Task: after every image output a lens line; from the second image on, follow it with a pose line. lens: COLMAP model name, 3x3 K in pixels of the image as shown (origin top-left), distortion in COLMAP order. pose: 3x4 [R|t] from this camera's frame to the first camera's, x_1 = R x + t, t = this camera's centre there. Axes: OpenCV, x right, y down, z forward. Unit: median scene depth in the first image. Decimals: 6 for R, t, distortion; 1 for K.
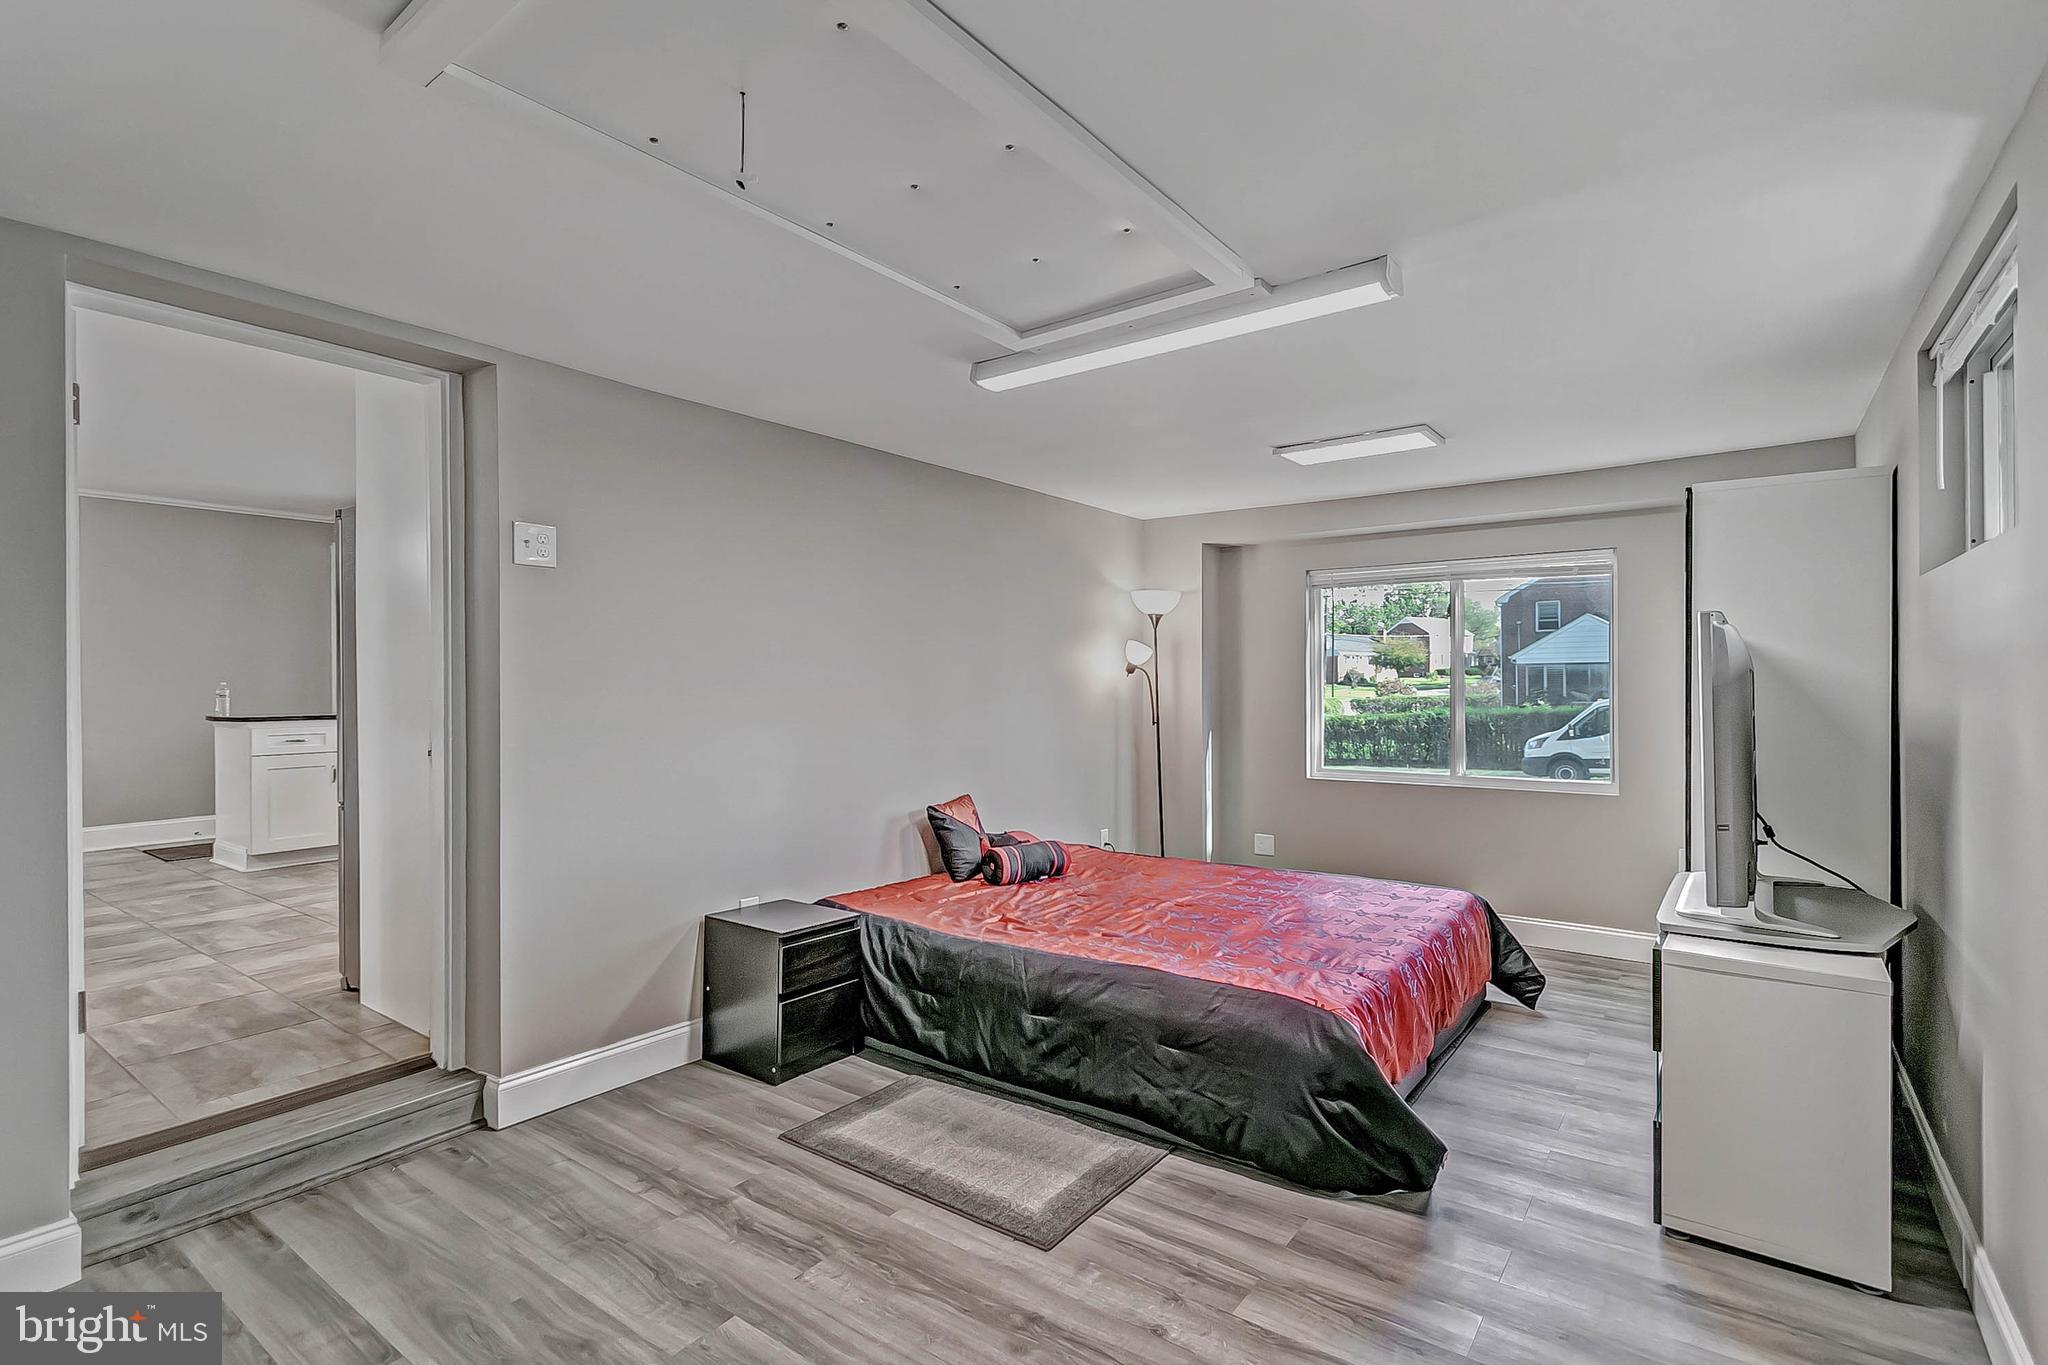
lens RADIAL K [[963.0, 0, 1009.8], [0, 963.0, 688.9], [0, 0, 1]] dist [0.013102, -0.004861]
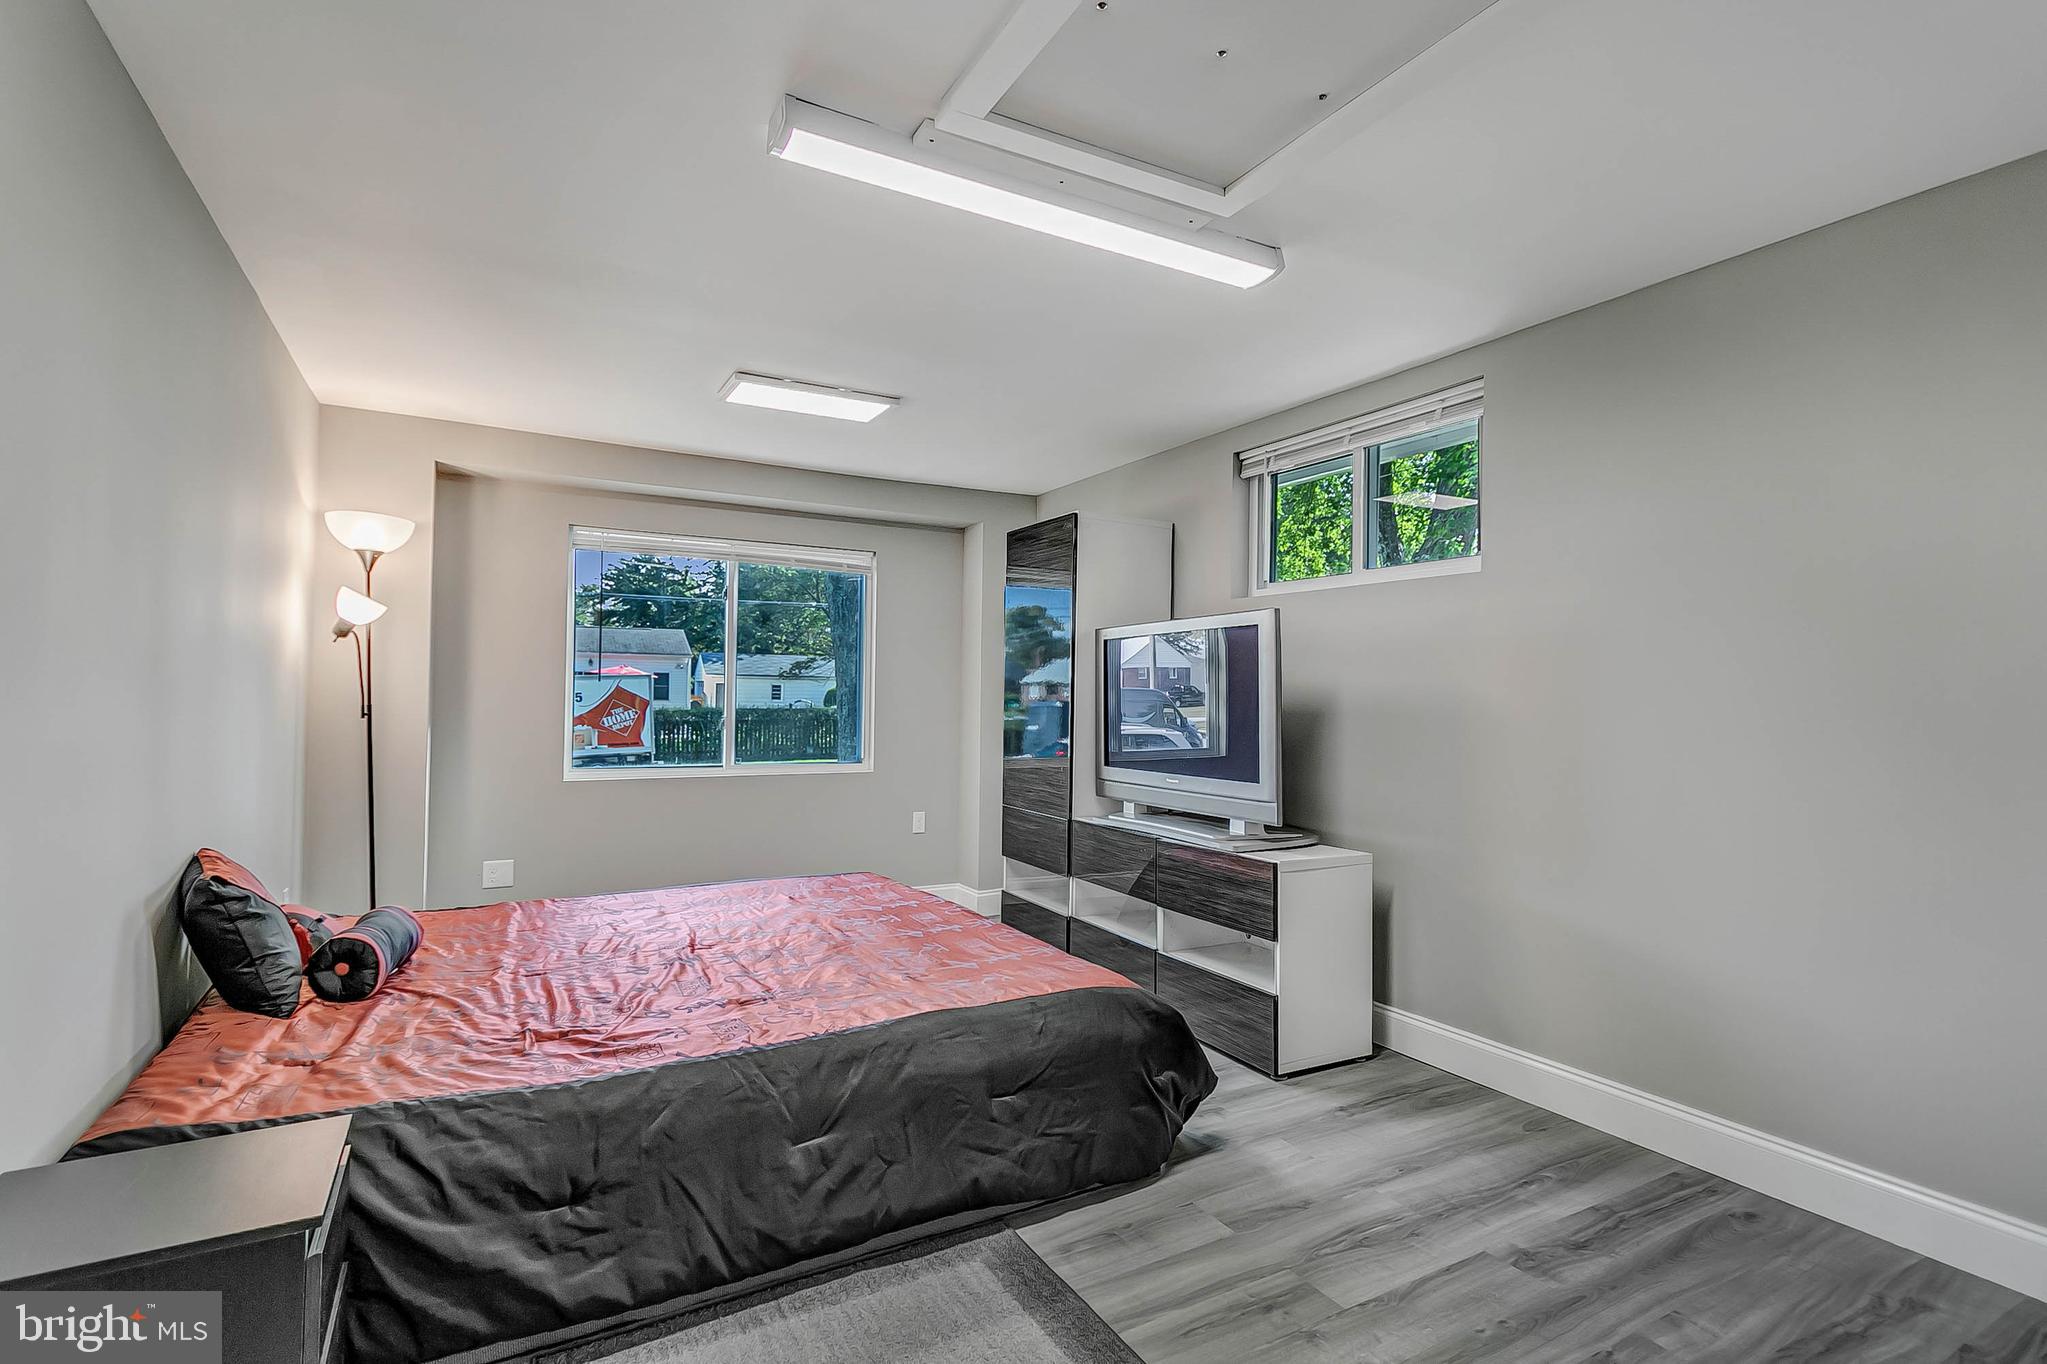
lens RADIAL K [[962.5, 0, 1013.8], [0, 962.5, 680.5], [0, 0, 1]] dist [0.013102, -0.004861]
pose [[0.410922, 0.023966, 0.911356, -0.512949], [-0.008341, 0.999711, -0.022528, 0.043261], [-0.911632, 0.001655, 0.411003, 0.608136]]
